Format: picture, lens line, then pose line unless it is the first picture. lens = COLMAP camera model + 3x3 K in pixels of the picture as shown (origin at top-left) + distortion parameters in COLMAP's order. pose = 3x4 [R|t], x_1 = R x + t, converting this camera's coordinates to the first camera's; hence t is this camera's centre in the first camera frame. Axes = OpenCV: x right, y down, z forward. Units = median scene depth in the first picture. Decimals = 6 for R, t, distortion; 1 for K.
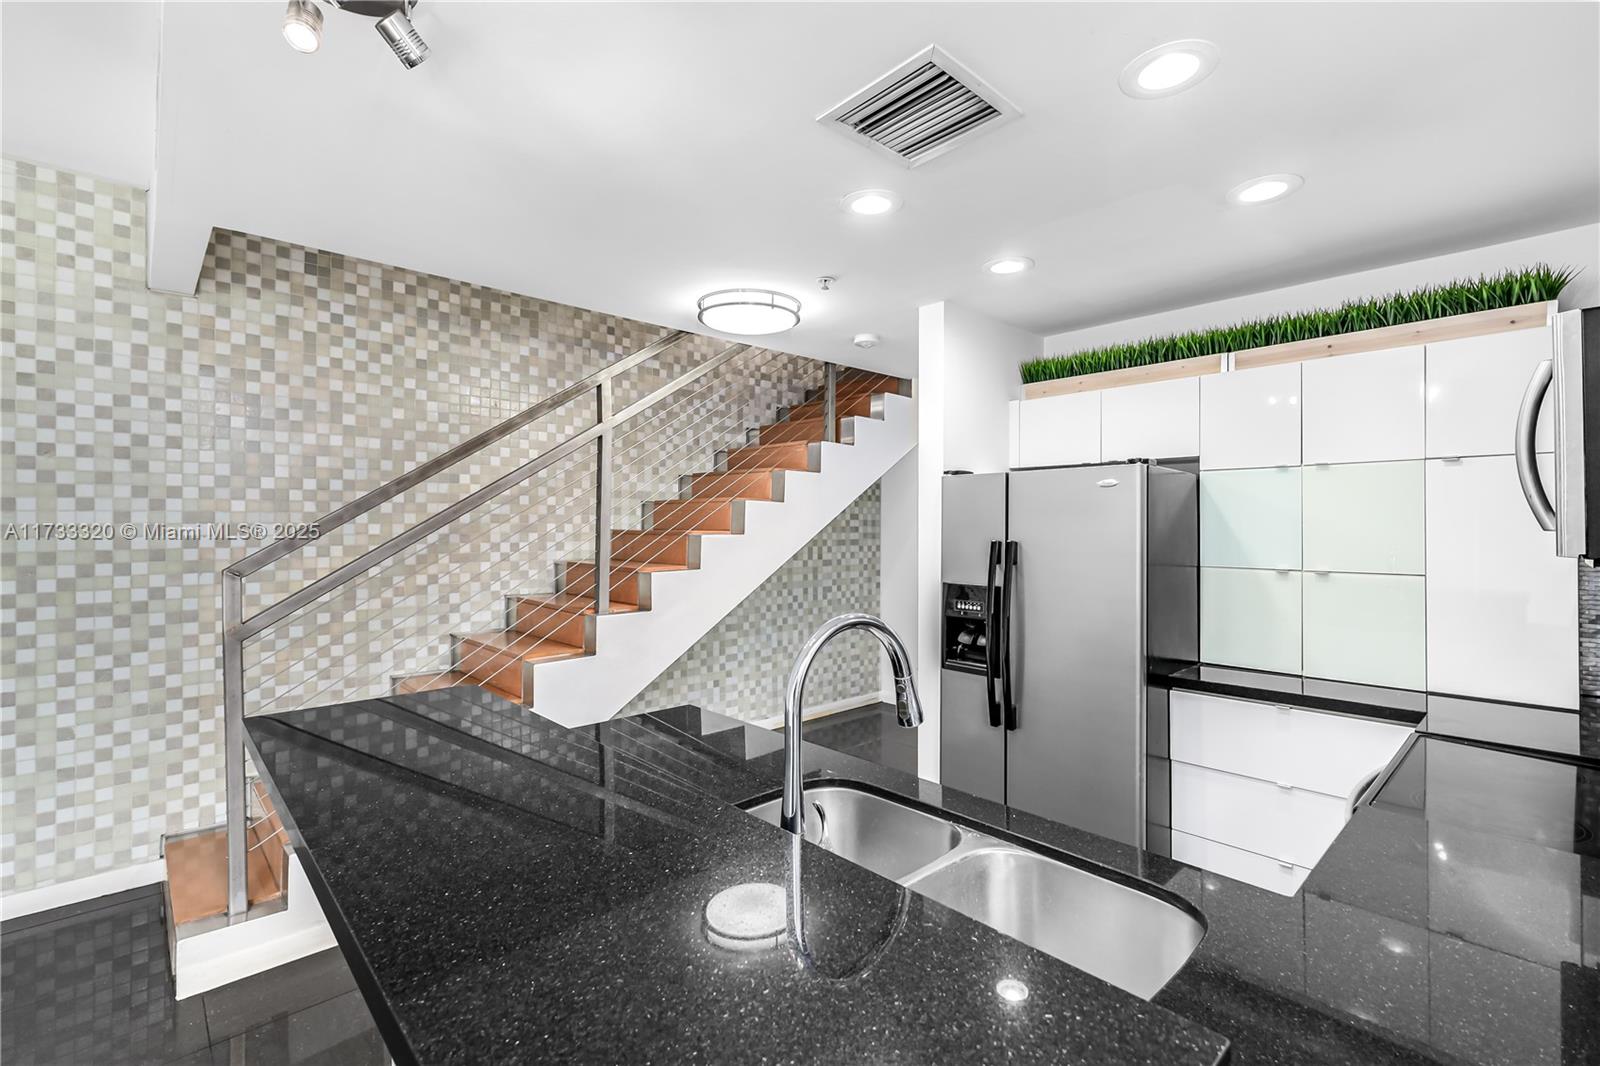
lens RADIAL K [[699.7, 0, 806.8], [0, 699.7, 527.0], [0, 0, 1]] dist [0.000544, -0.000489]
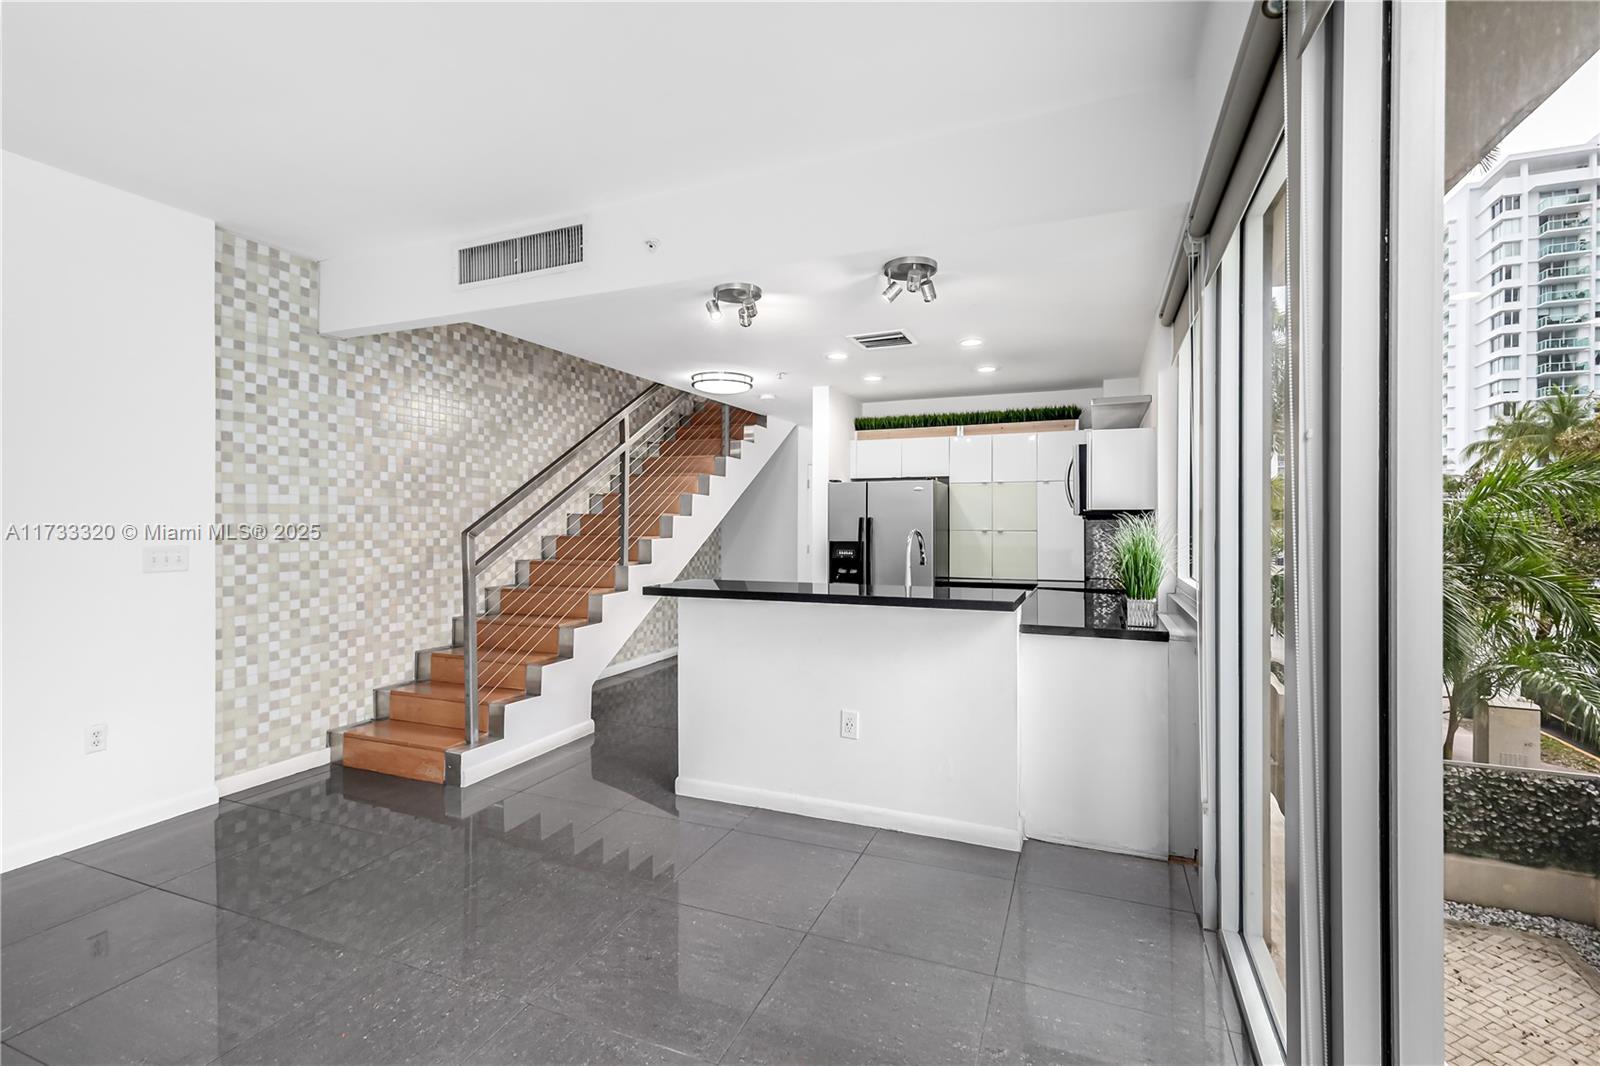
lens RADIAL K [[699.7, 0, 804.3], [0, 699.7, 528.4], [0, 0, 1]] dist [0.000544, -0.000489]
pose [[0.908557, -0.004694, 0.417735, -0.629183], [0.001561, 0.999968, 0.007840, 0.031953], [-0.417758, -0.006471, 0.908535, -0.631786]]
